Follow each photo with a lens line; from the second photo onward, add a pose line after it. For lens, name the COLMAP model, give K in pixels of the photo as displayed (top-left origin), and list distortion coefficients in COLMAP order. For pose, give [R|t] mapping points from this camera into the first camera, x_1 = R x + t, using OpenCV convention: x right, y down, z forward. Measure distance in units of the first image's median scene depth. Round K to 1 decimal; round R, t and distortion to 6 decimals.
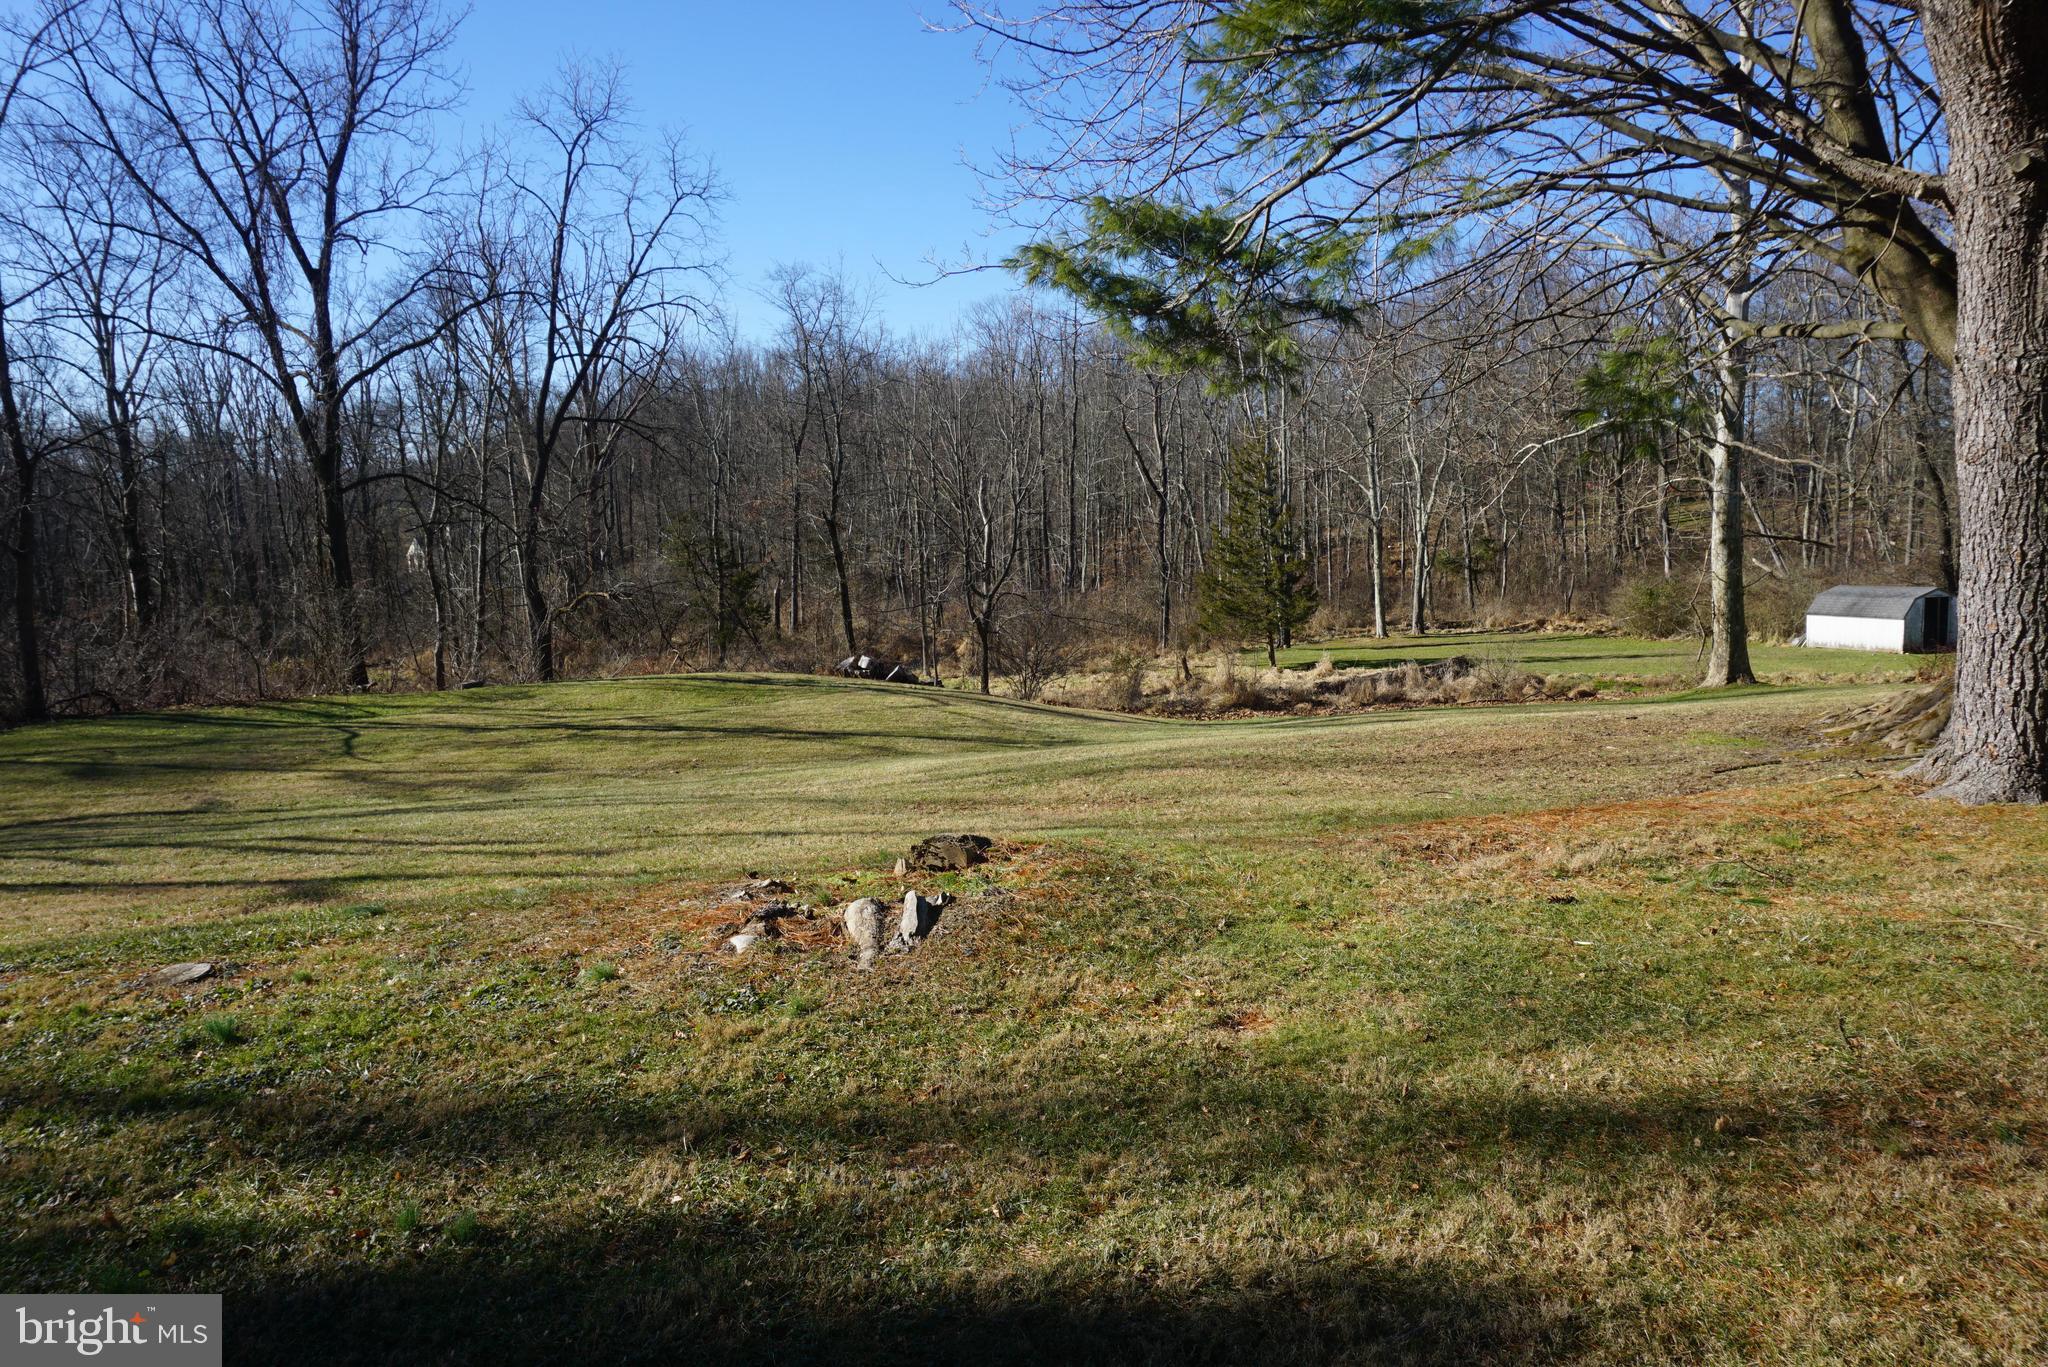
lens RADIAL K [[1426.4, 0, 1024.0], [0, 1426.4, 683.5], [0, 0, 1]] dist [-0.001275, -0.001271]
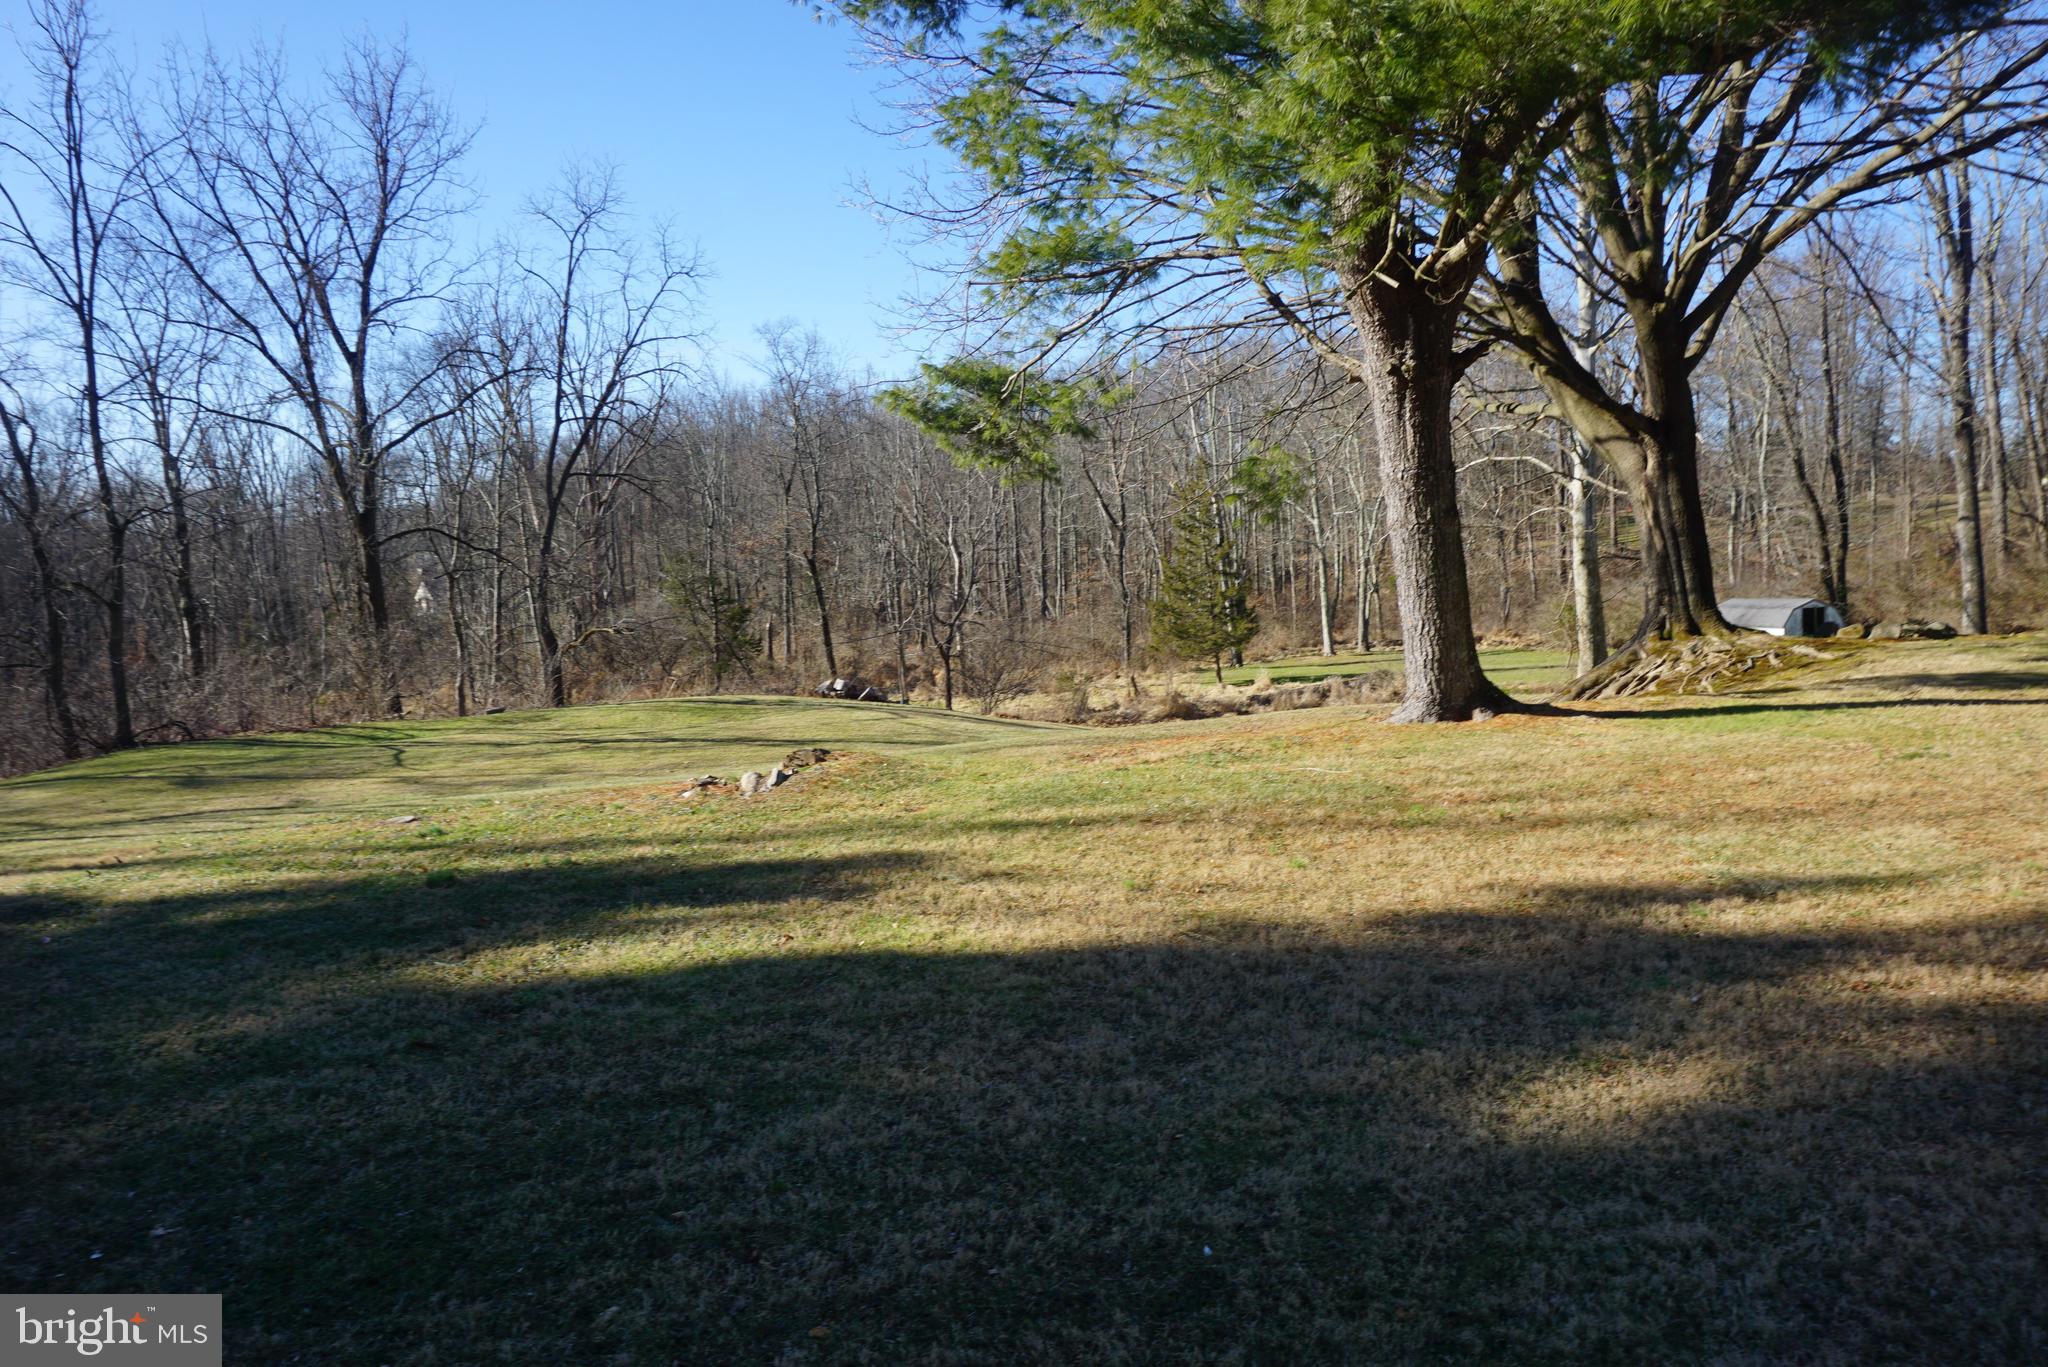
lens RADIAL K [[1414.9, 0, 1026.4], [0, 1414.9, 689.9], [0, 0, 1]] dist [0.002329, 0.000934]
pose [[0.999766, -0.021602, 0.001094, 0.033618], [0.021617, 0.999640, -0.015906, 0.009865], [-0.000750, 0.015926, 0.999873, -0.118872]]
